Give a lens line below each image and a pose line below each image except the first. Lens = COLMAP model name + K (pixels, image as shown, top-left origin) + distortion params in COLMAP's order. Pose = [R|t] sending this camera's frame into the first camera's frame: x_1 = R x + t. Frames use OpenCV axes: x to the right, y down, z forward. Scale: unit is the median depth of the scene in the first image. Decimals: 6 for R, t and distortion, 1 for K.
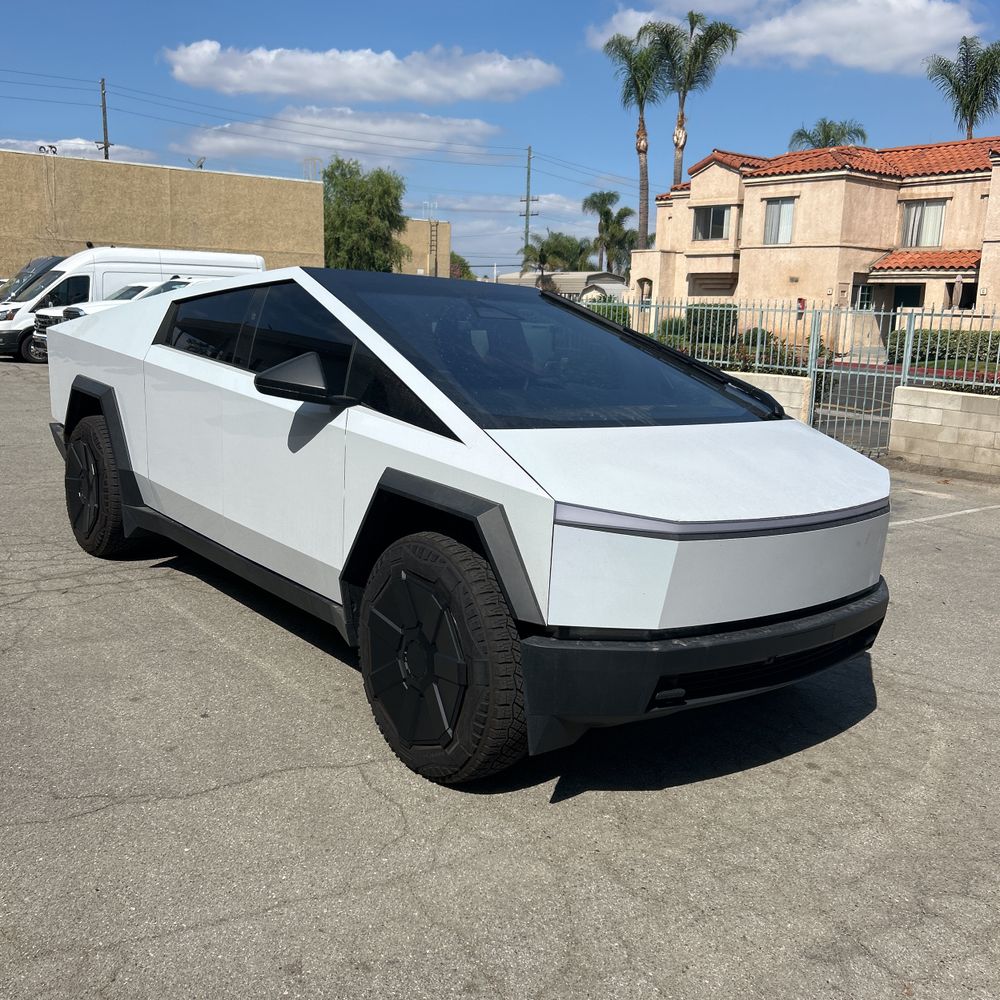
lens RADIAL K [[1008.1, 0, 505.8], [0, 1008.1, 494.1], [0, 0, 1]] dist [0.019537, 0.000000]
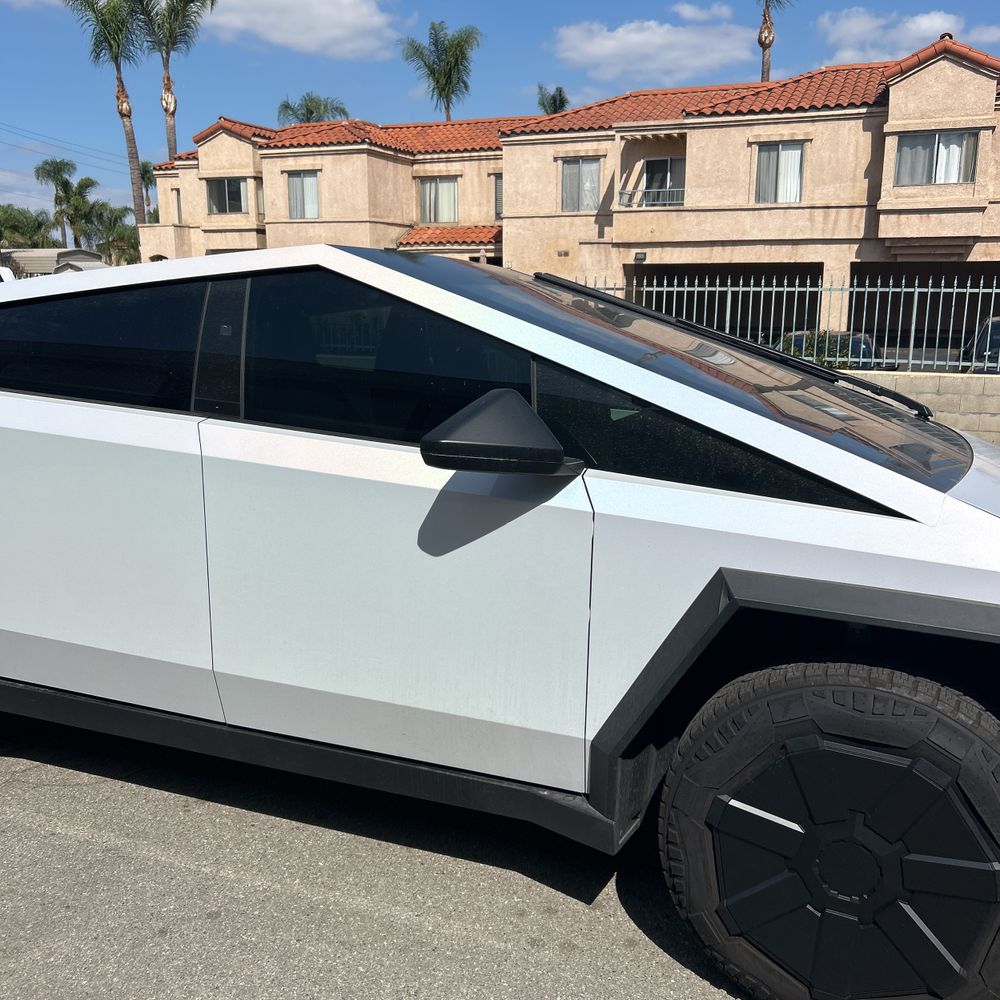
lens RADIAL K [[1008.1, 0, 506.0], [0, 1008.1, 494.8], [0, 0, 1]] dist [0.019537, 0.000000]
pose [[0.871871, -0.128179, 0.472664, -0.056847], [0.117064, 0.991709, 0.053002, -0.013103], [-0.475539, 0.009121, 0.879647, 0.056963]]
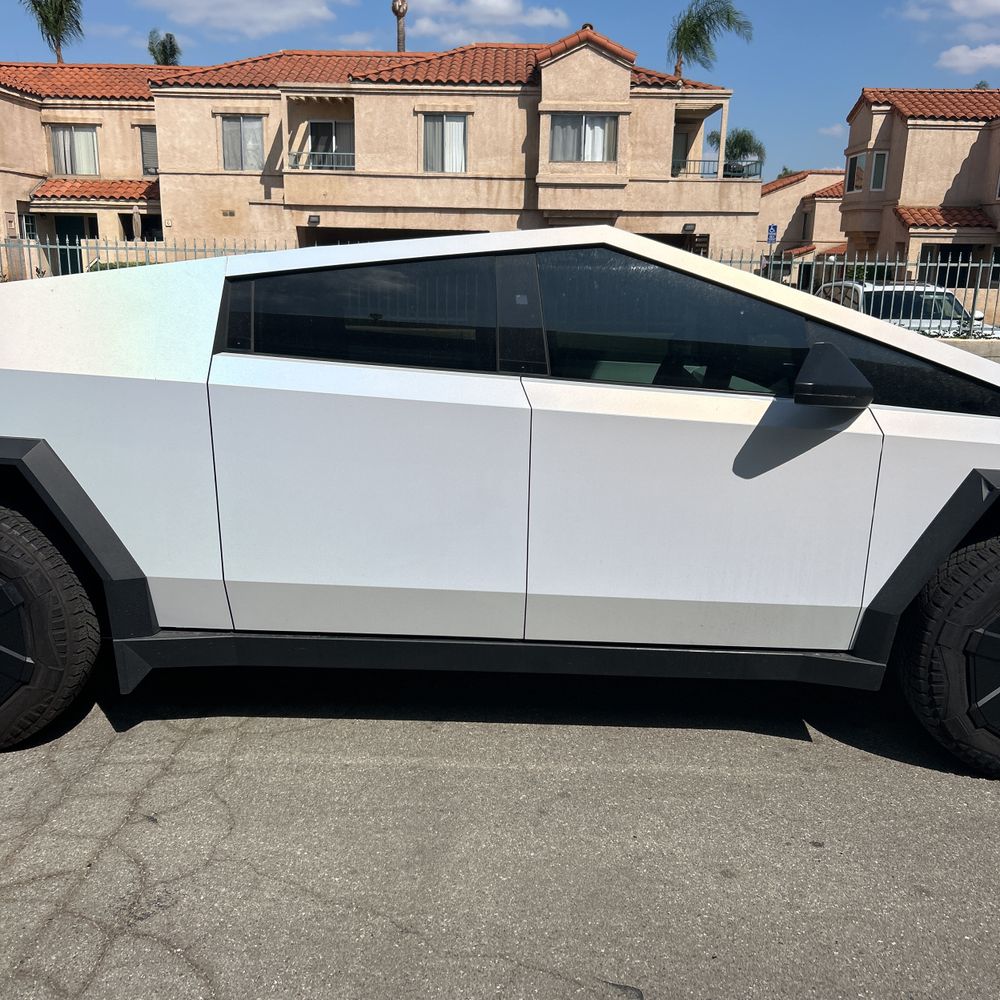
lens RADIAL K [[1008.1, 0, 487.4], [0, 1008.1, 500.2], [0, 0, 1]] dist [0.019537, 0.000000]
pose [[0.641926, -0.202805, 0.739460, -0.113247], [0.147150, 0.979045, 0.140773, -0.020232], [-0.752515, 0.018446, 0.658317, 0.081447]]
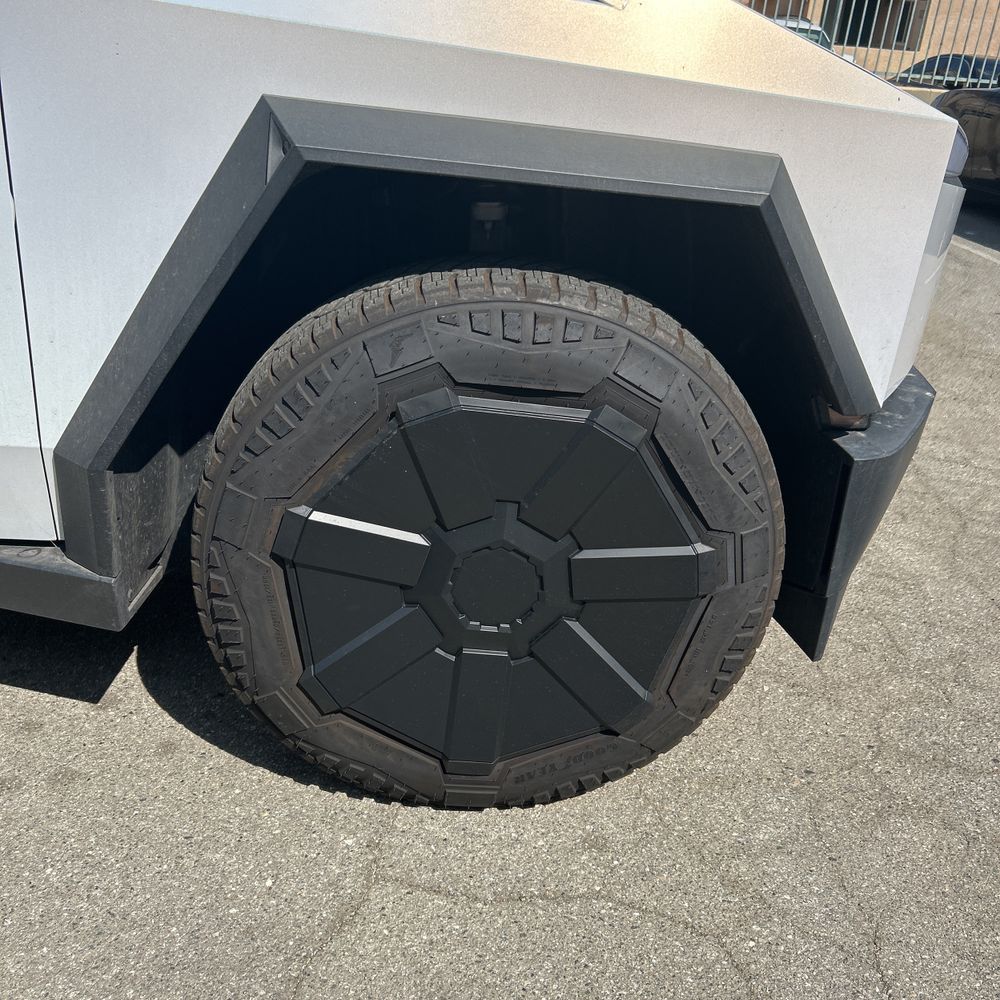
lens RADIAL K [[1008.1, 0, 509.1], [0, 1008.1, 500.0], [0, 0, 1]] dist [0.019537, 0.000000]
pose [[0.564406, -0.350281, 0.747496, -0.039927], [0.096827, 0.927350, 0.361451, -0.001833], [-0.819799, -0.131628, 0.557318, 0.080574]]
